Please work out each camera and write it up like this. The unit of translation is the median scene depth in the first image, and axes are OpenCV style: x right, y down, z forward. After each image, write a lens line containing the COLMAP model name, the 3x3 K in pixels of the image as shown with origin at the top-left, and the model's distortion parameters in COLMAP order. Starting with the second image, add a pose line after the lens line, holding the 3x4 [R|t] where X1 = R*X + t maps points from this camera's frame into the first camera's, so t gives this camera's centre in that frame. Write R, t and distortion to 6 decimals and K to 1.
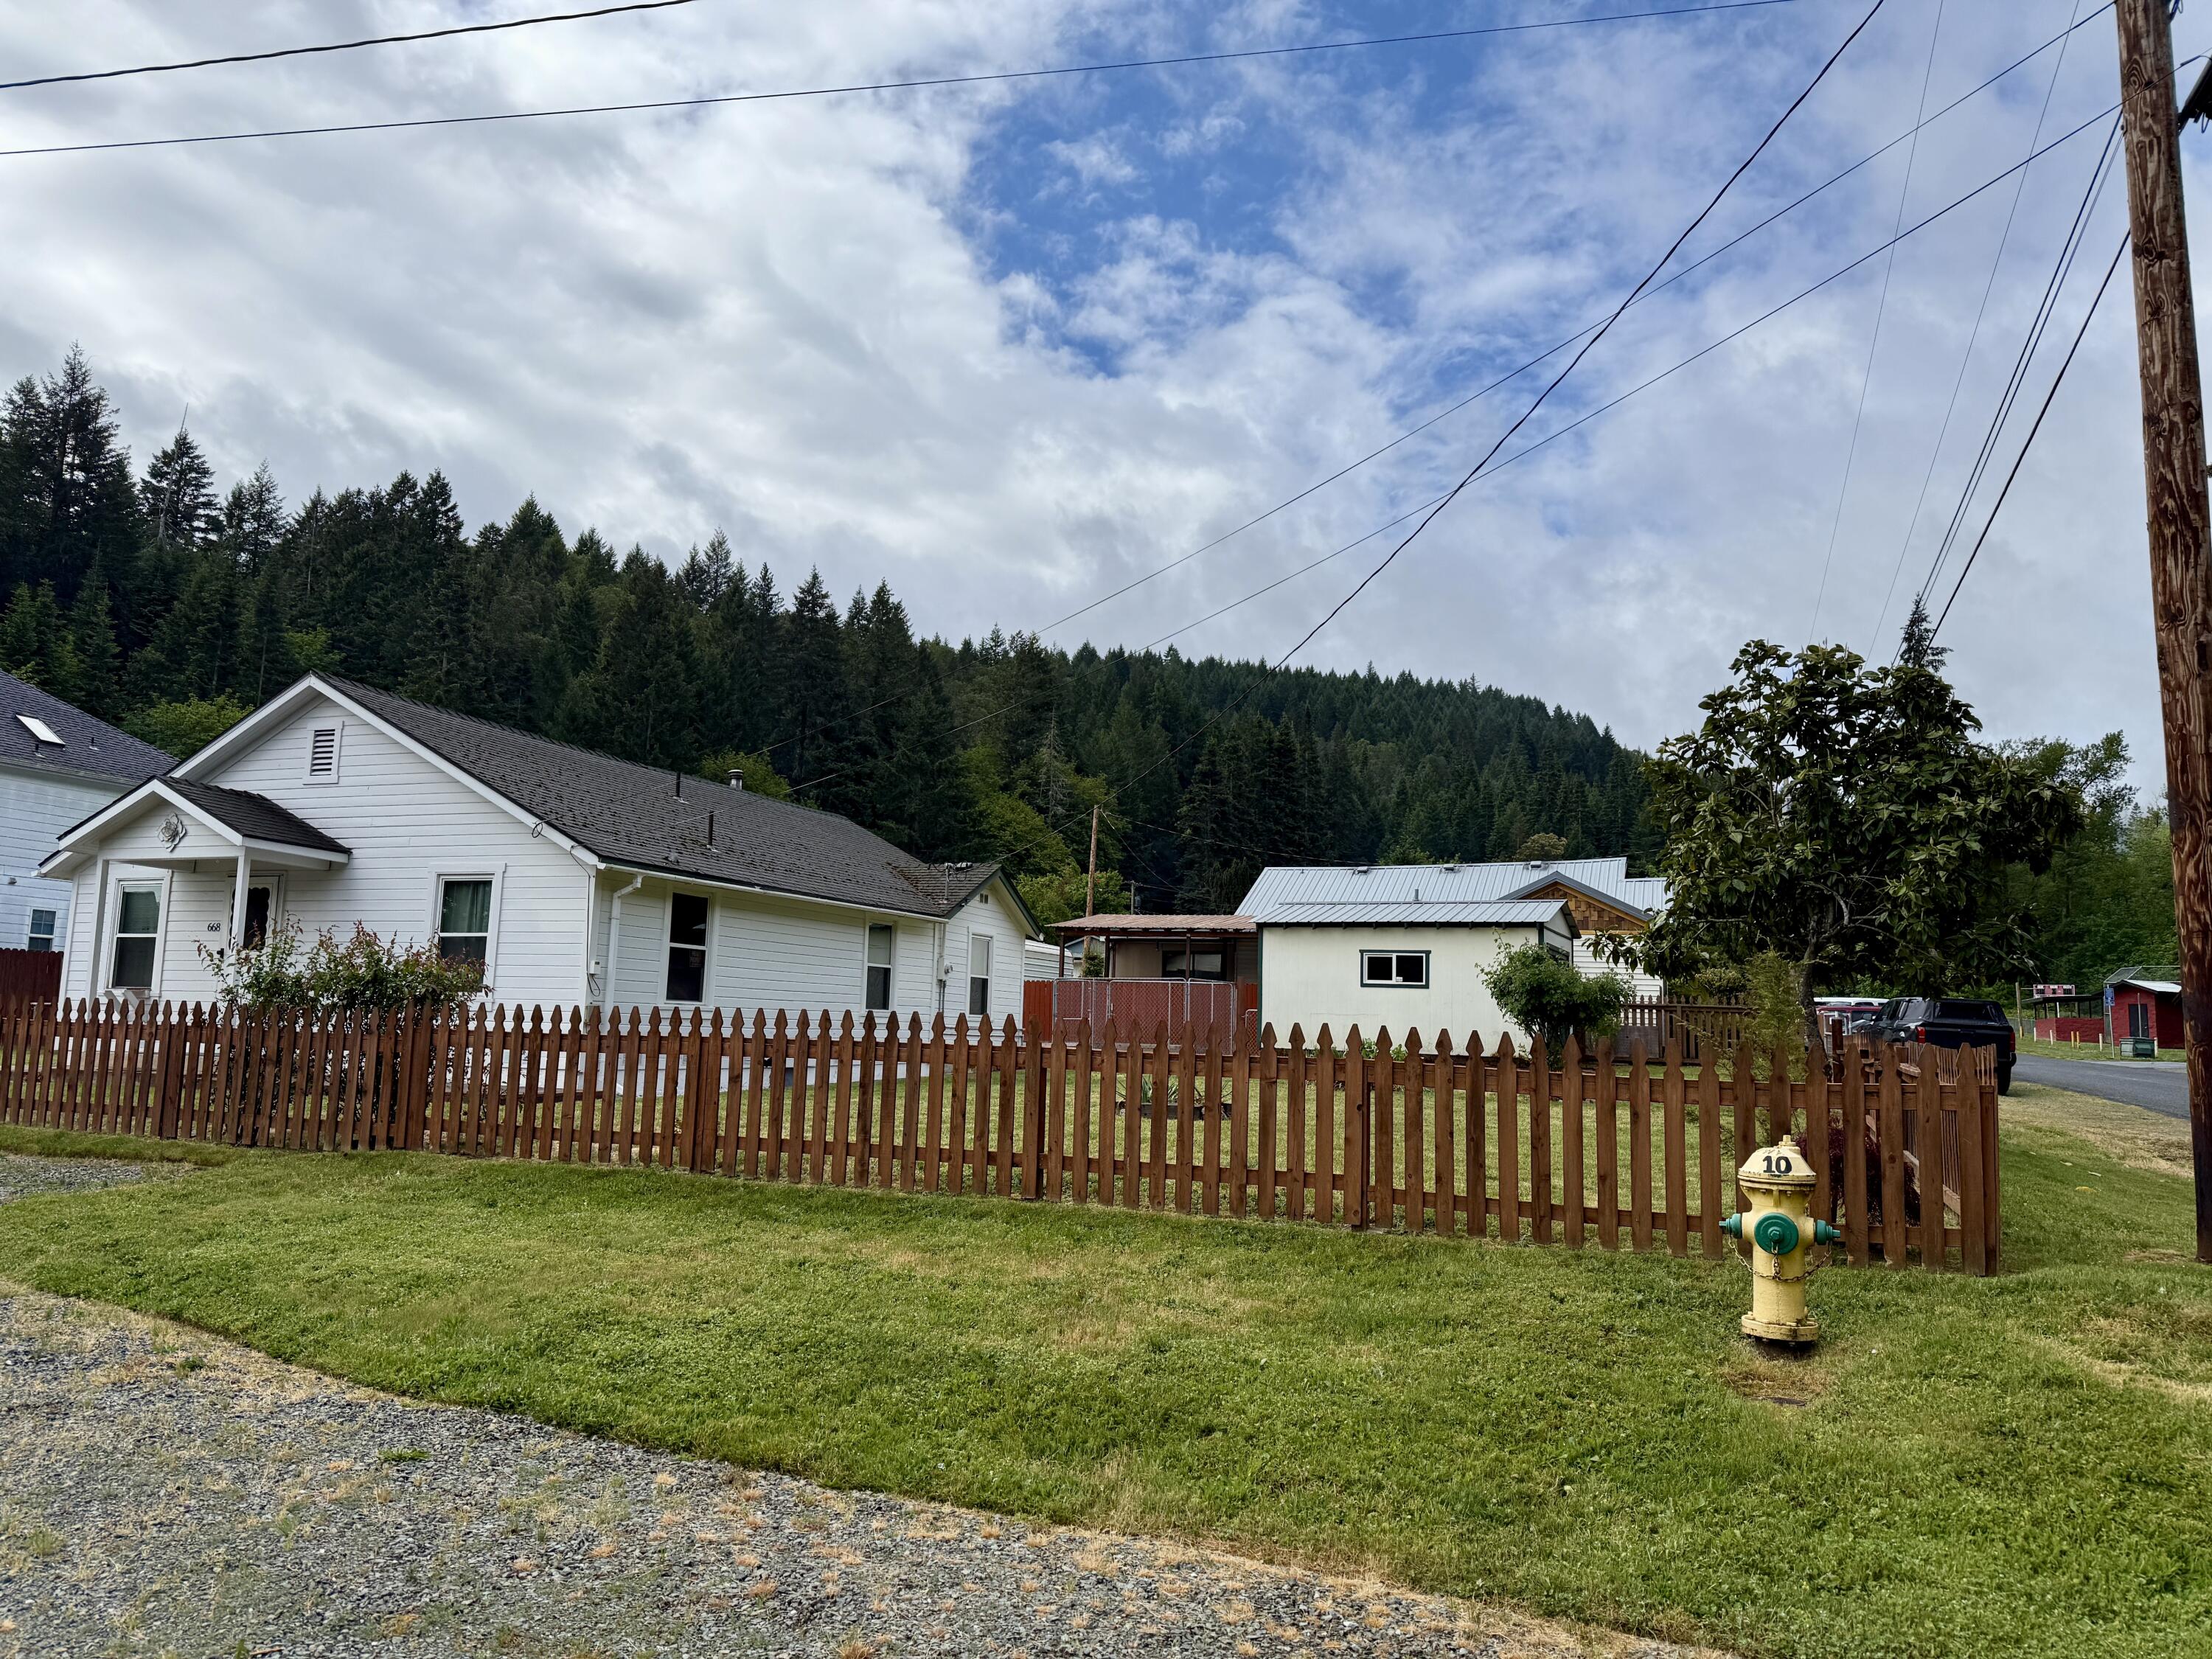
lens RADIAL K [[1528.5, 0, 1106.0], [0, 1528.5, 829.5], [0, 0, 1]] dist [0.120656, -0.158863]
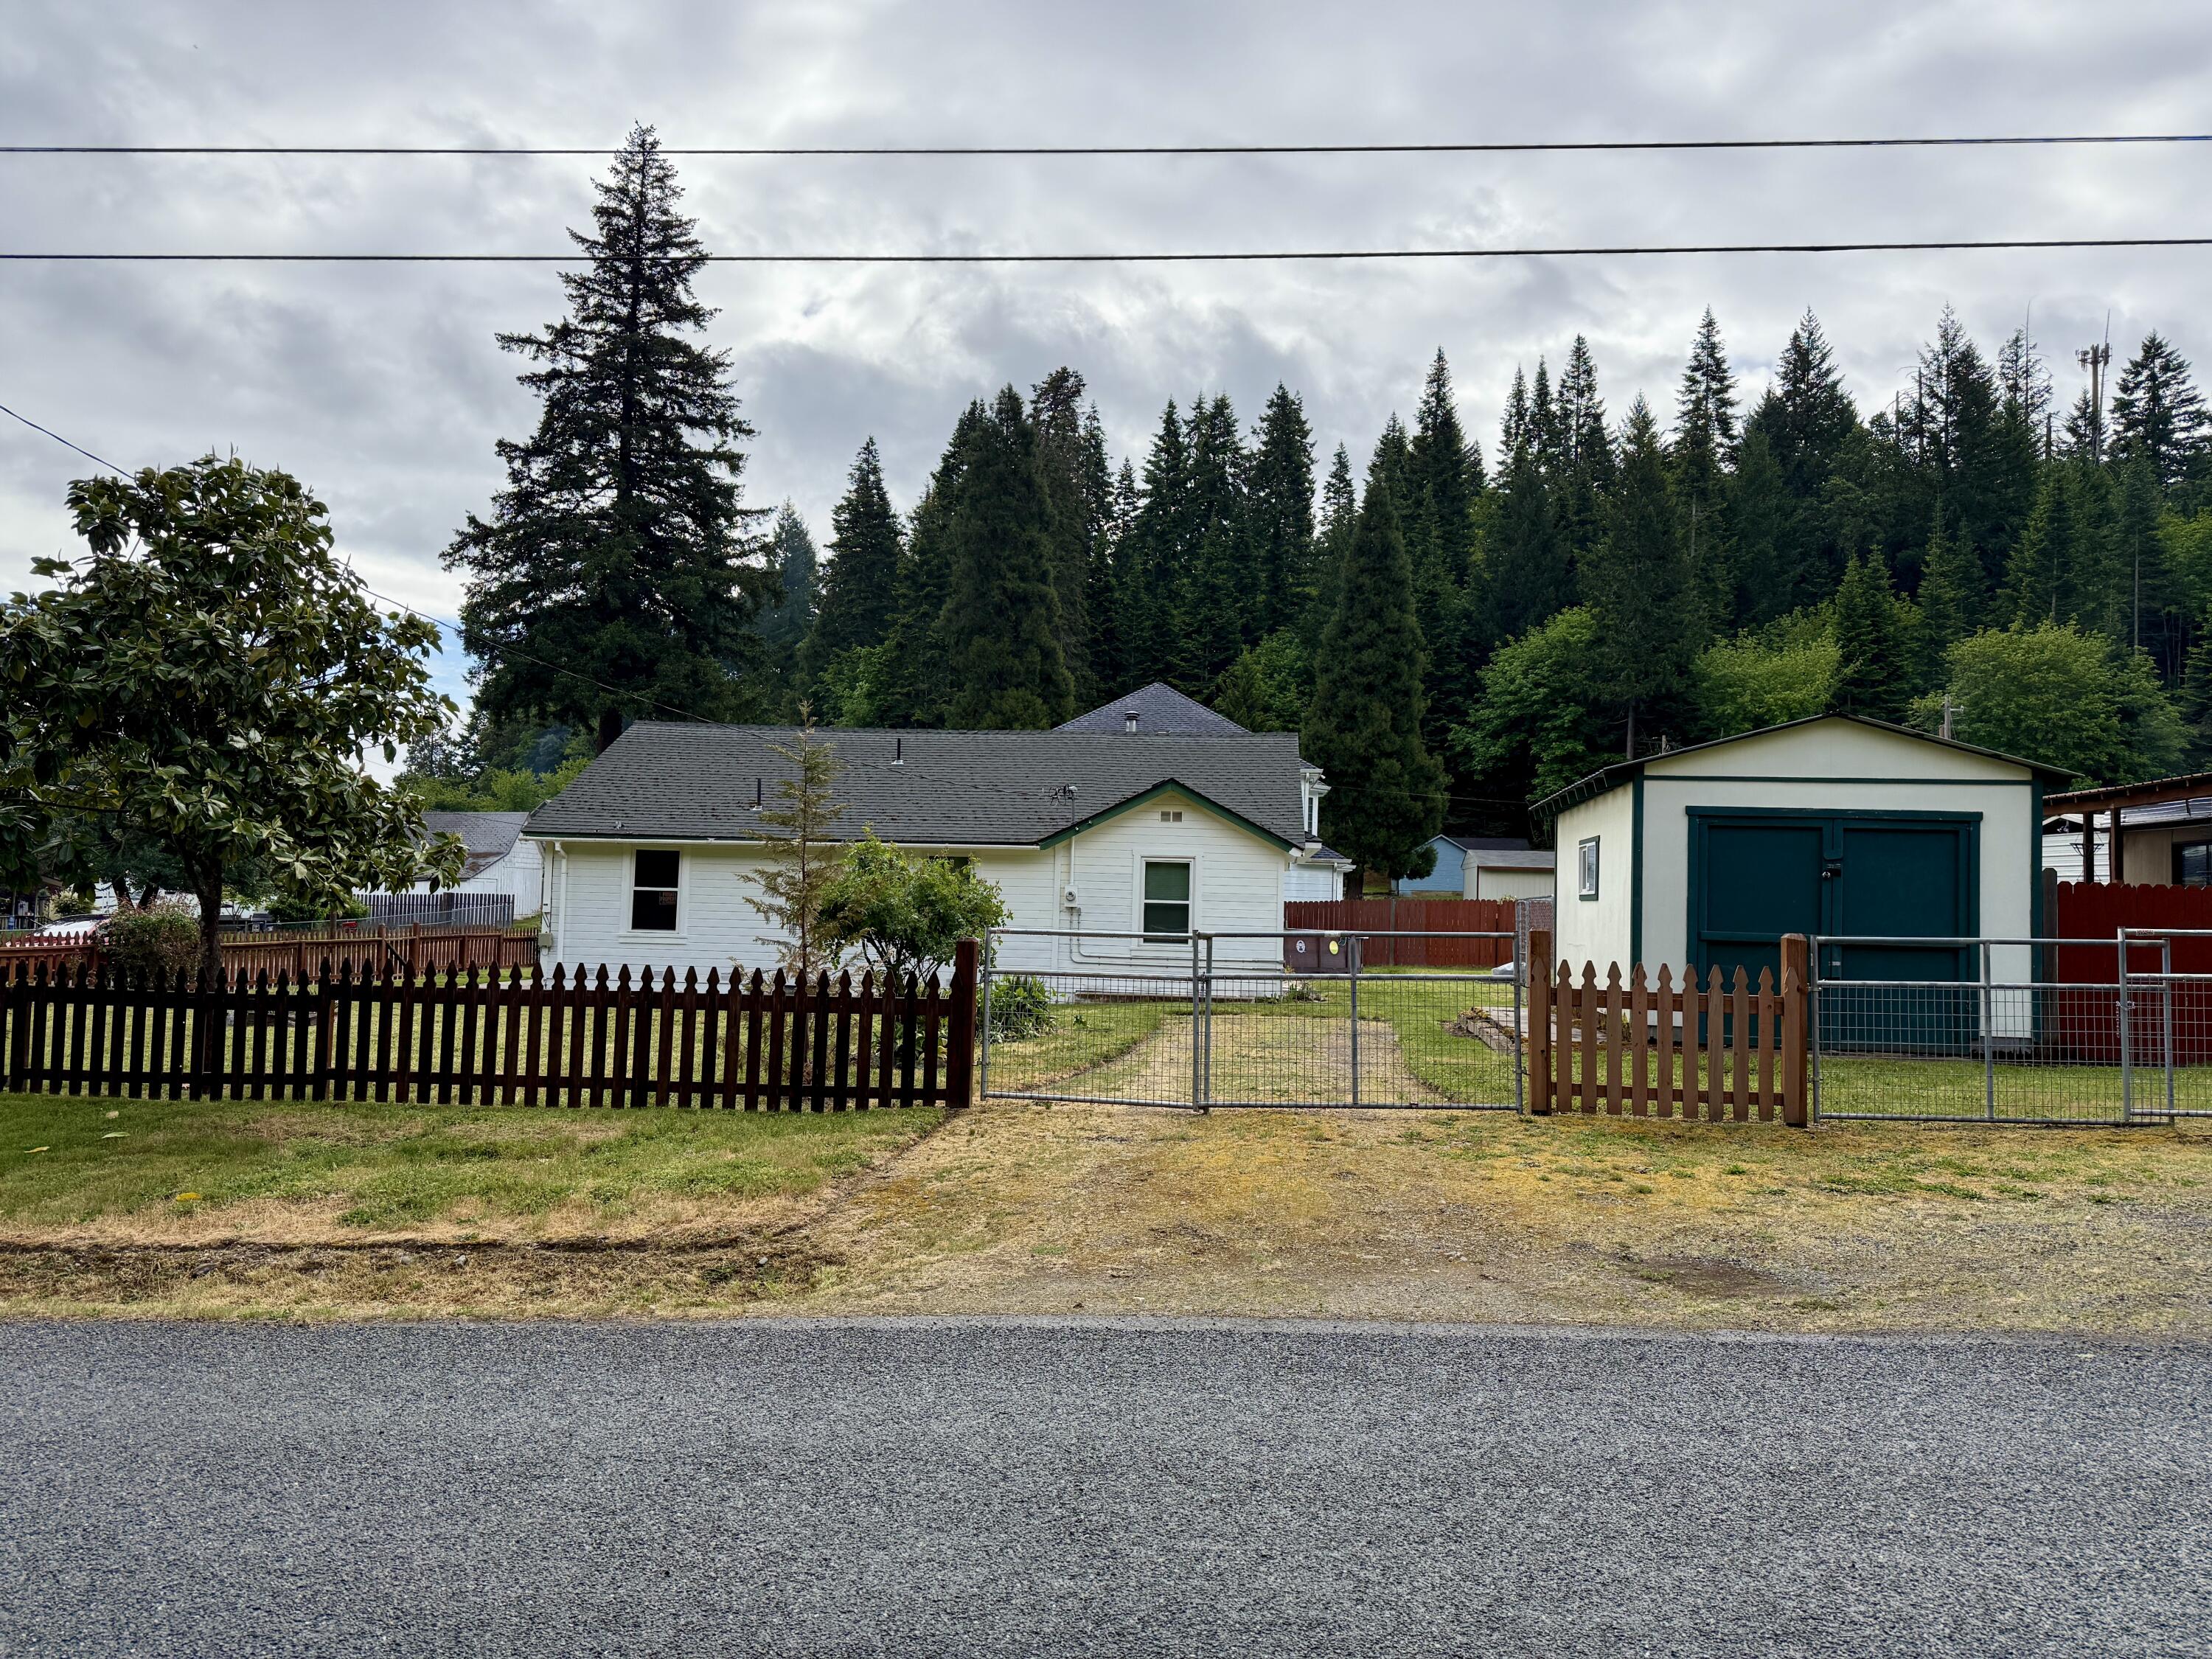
lens RADIAL K [[1541.5, 0, 1106.2], [0, 1541.5, 857.7], [0, 0, 1]] dist [0.000145, -0.010514]
pose [[0.274184, -0.053517, -0.960187, 0.116849], [0.112182, 0.993414, -0.023335, 0.012588], [0.955112, -0.101318, 0.278382, 0.102568]]
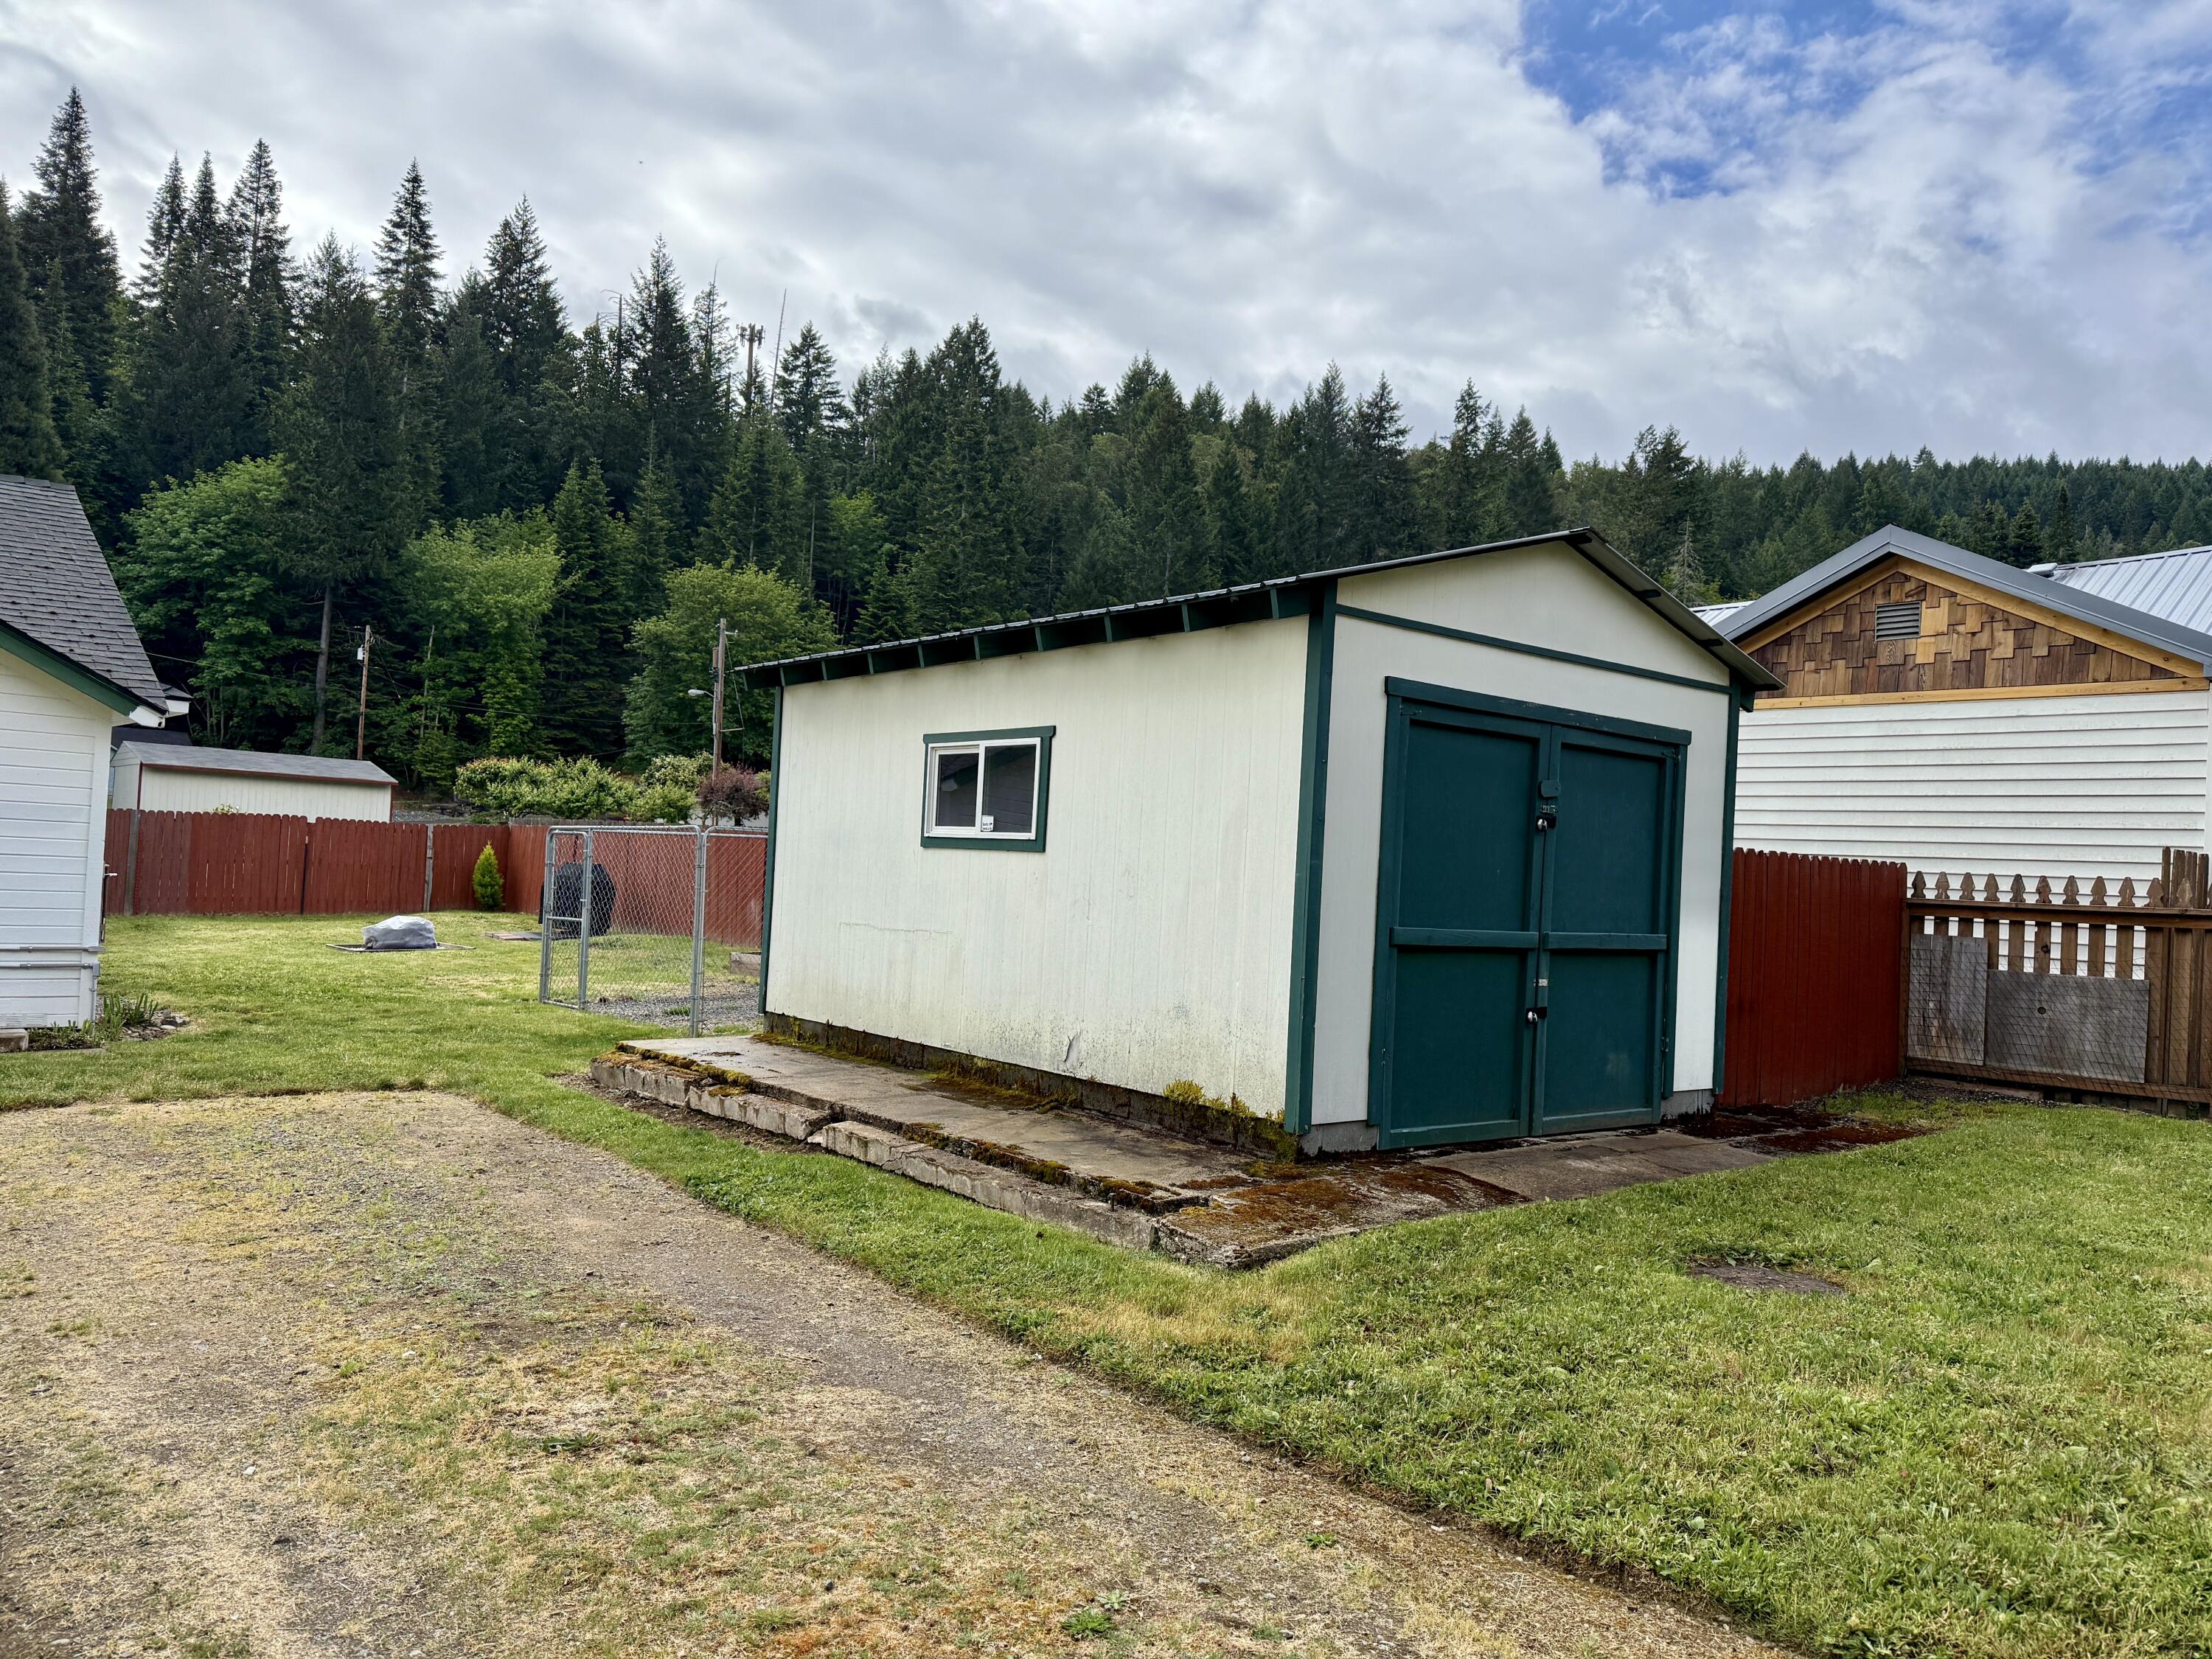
lens RADIAL K [[1541.5, 0, 1106.2], [0, 1541.5, 857.7], [0, 0, 1]] dist [0.000145, -0.010514]
pose [[0.899067, 0.011176, -0.437667, 0.055136], [0.034614, 0.994730, 0.096505, 0.012095], [0.436440, -0.101914, 0.893943, 0.116611]]
